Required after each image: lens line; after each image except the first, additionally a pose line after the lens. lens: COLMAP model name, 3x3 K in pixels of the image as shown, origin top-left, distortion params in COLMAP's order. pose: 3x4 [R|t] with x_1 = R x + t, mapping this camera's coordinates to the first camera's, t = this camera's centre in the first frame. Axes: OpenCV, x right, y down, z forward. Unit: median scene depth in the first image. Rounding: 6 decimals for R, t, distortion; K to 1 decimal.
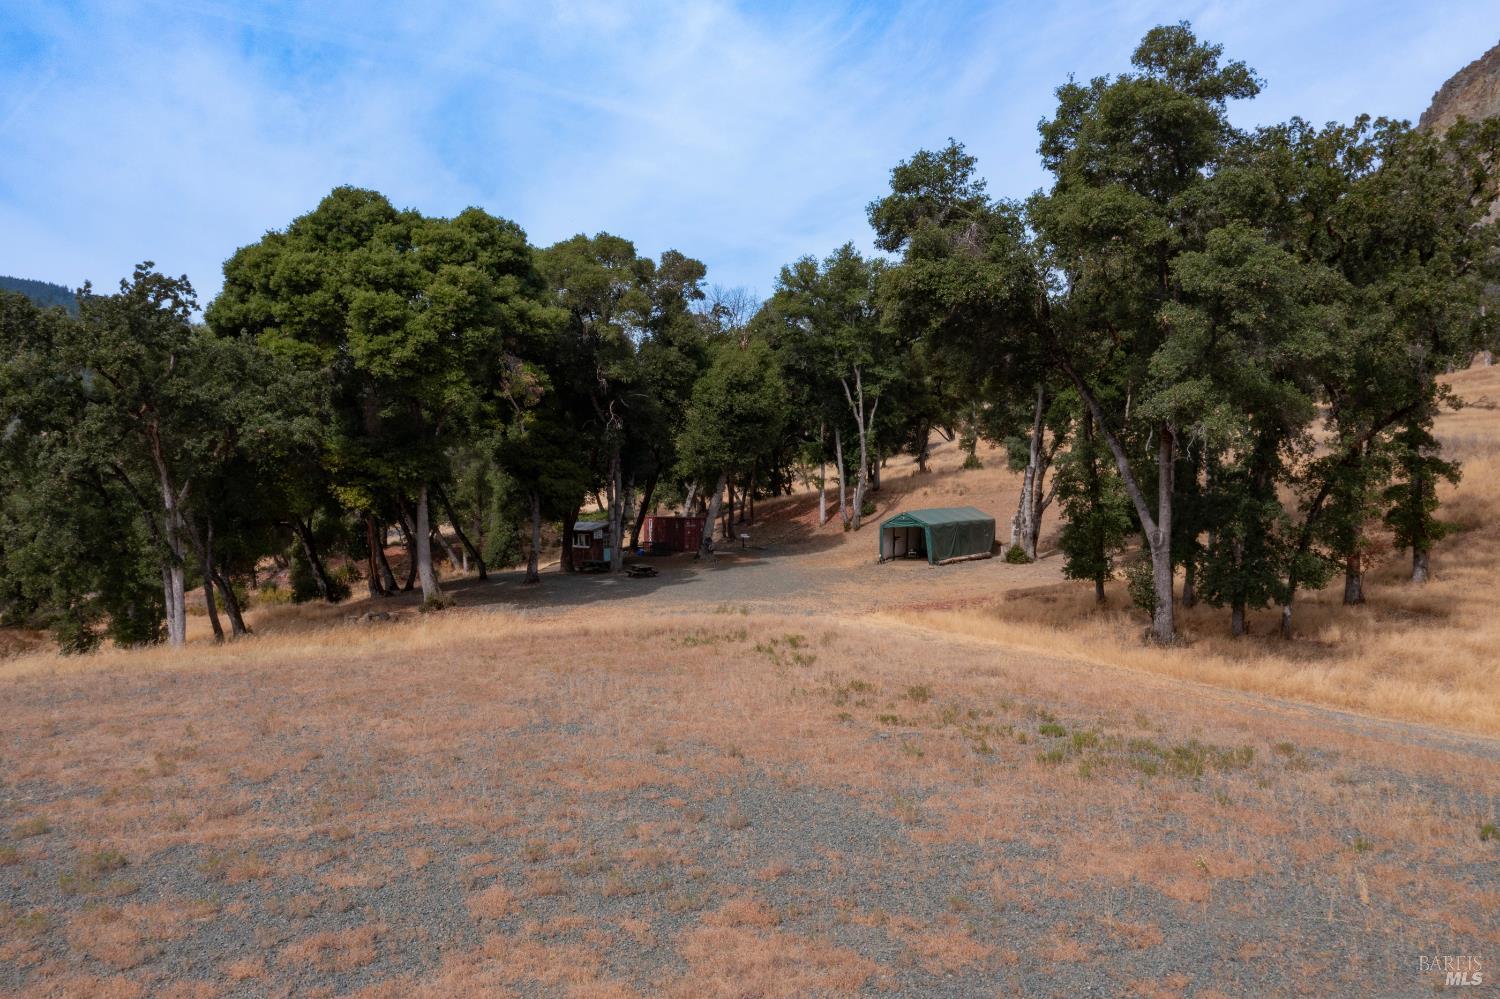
lens RADIAL K [[1183.1, 0, 738.8], [0, 1183.1, 504.1], [0, 0, 1]] dist [-0.009890, -0.001790]
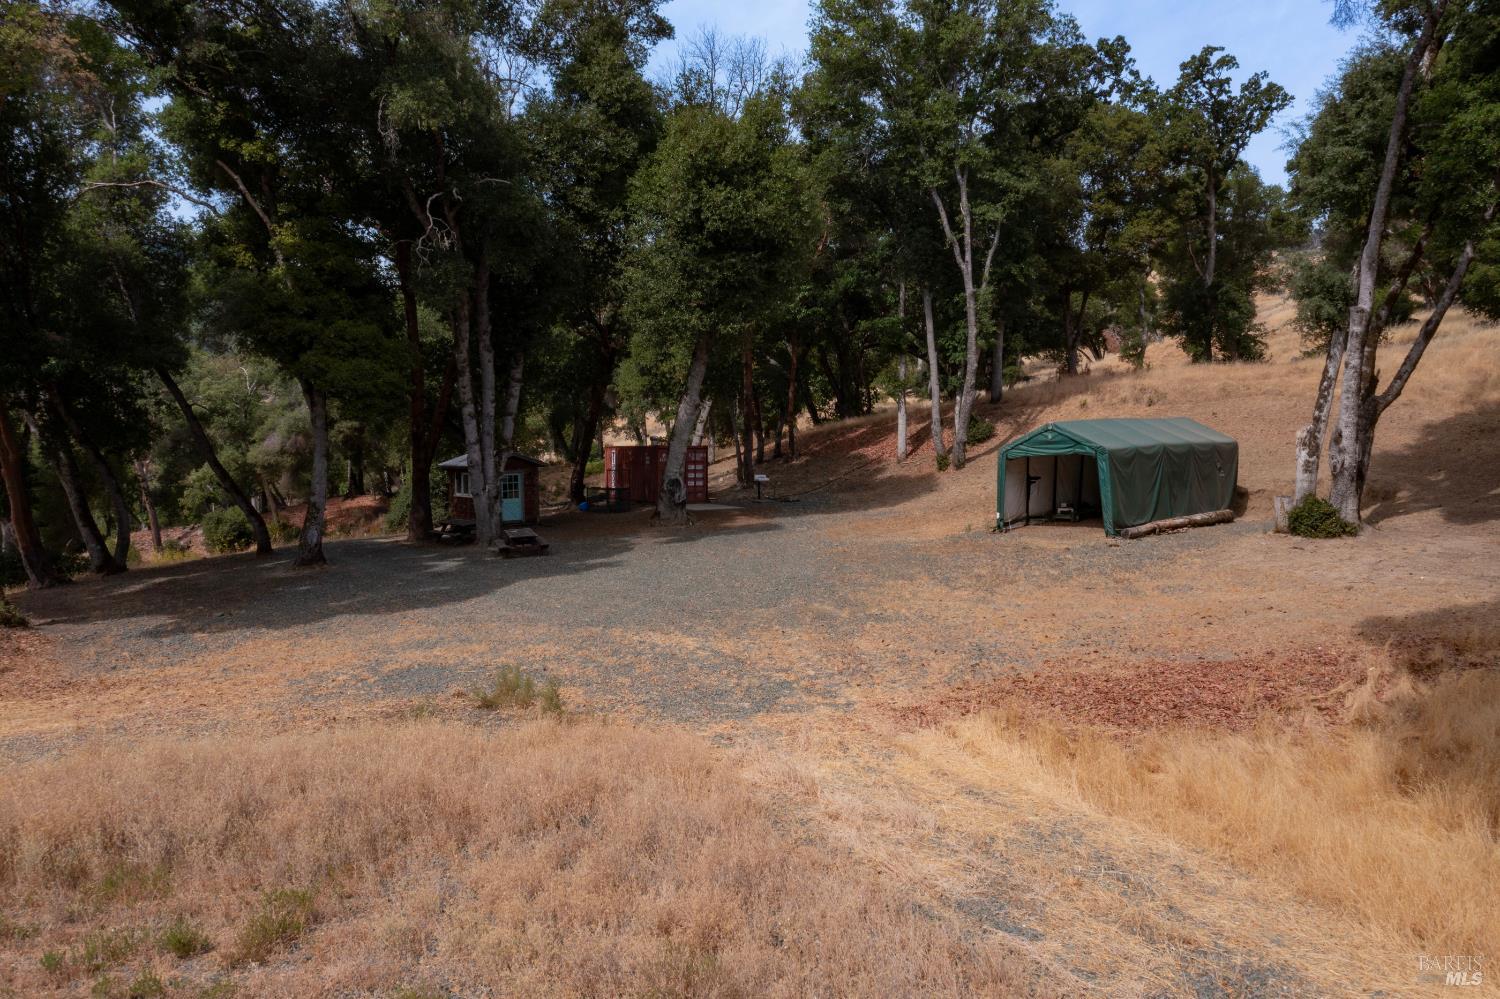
lens RADIAL K [[1183.1, 0, 738.8], [0, 1183.1, 504.1], [0, 0, 1]] dist [-0.009890, -0.001790]
pose [[0.994548, 0.004906, -0.104165, 0.056280], [-0.000688, 0.999180, 0.040494, 0.017031], [0.104278, -0.040202, 0.993735, 0.446208]]
